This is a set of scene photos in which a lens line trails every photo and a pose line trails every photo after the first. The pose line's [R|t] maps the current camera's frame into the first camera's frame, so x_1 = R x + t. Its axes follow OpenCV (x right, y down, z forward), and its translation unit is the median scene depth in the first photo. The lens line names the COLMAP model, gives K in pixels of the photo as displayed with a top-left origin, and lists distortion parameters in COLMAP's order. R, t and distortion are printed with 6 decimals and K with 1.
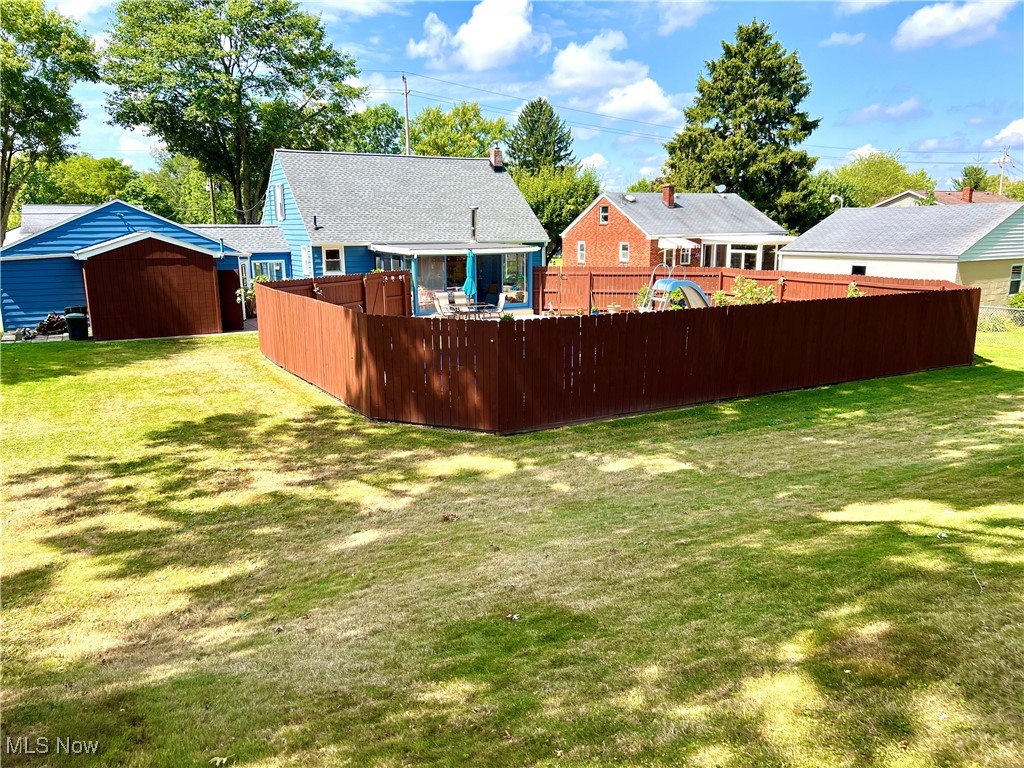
lens RADIAL K [[769.3, 0, 510.6], [0, 769.3, 388.5], [0, 0, 1]] dist [0.057093, -0.067699]
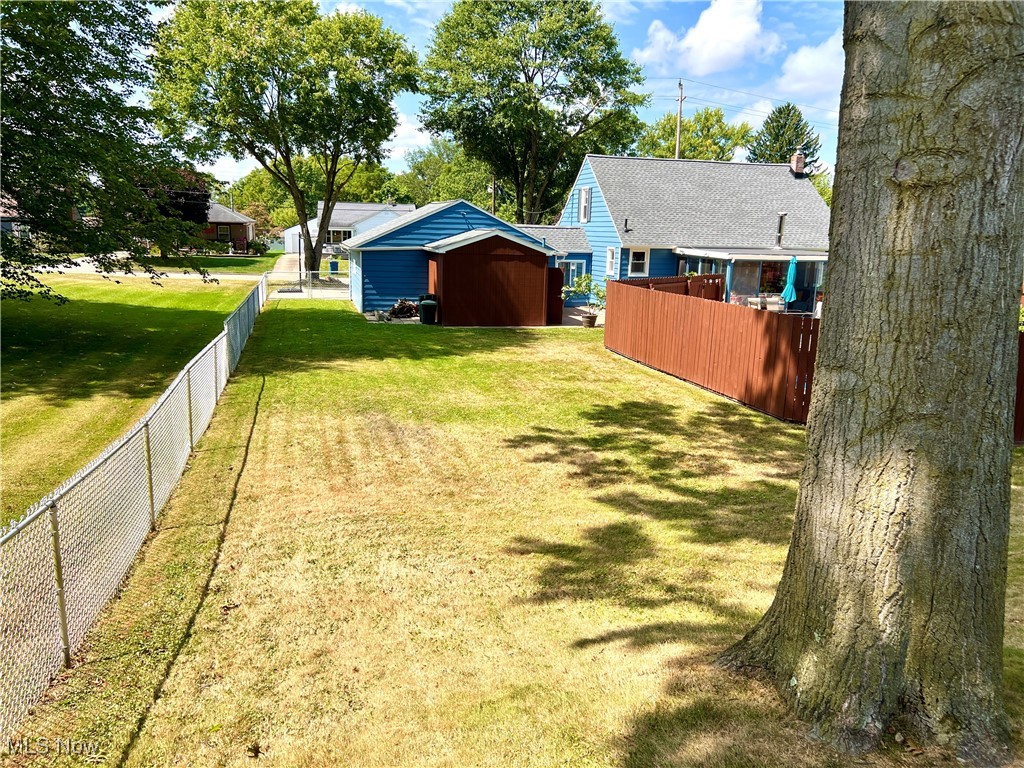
lens RADIAL K [[769.3, 0, 518.9], [0, 769.3, 377.8], [0, 0, 1]] dist [0.057093, -0.067699]
pose [[0.967590, 0.079796, -0.239589, -0.126447], [-0.084368, 0.996395, -0.008867, 0.010548], [0.238018, 0.028793, 0.970834, -0.031647]]
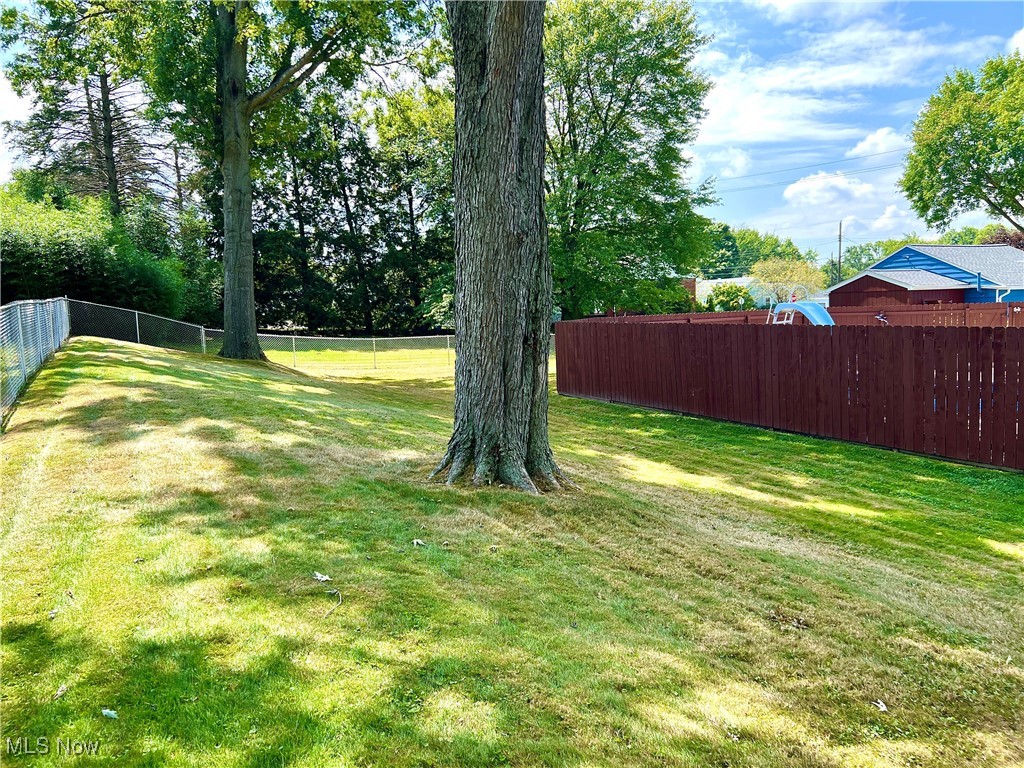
lens RADIAL K [[769.3, 0, 509.8], [0, 769.3, 376.4], [0, 0, 1]] dist [0.057093, -0.067699]
pose [[-0.047951, 0.095275, -0.994295, 0.665124], [-0.167776, 0.980529, 0.102047, -0.052412], [0.984658, 0.171712, -0.031033, 0.400832]]
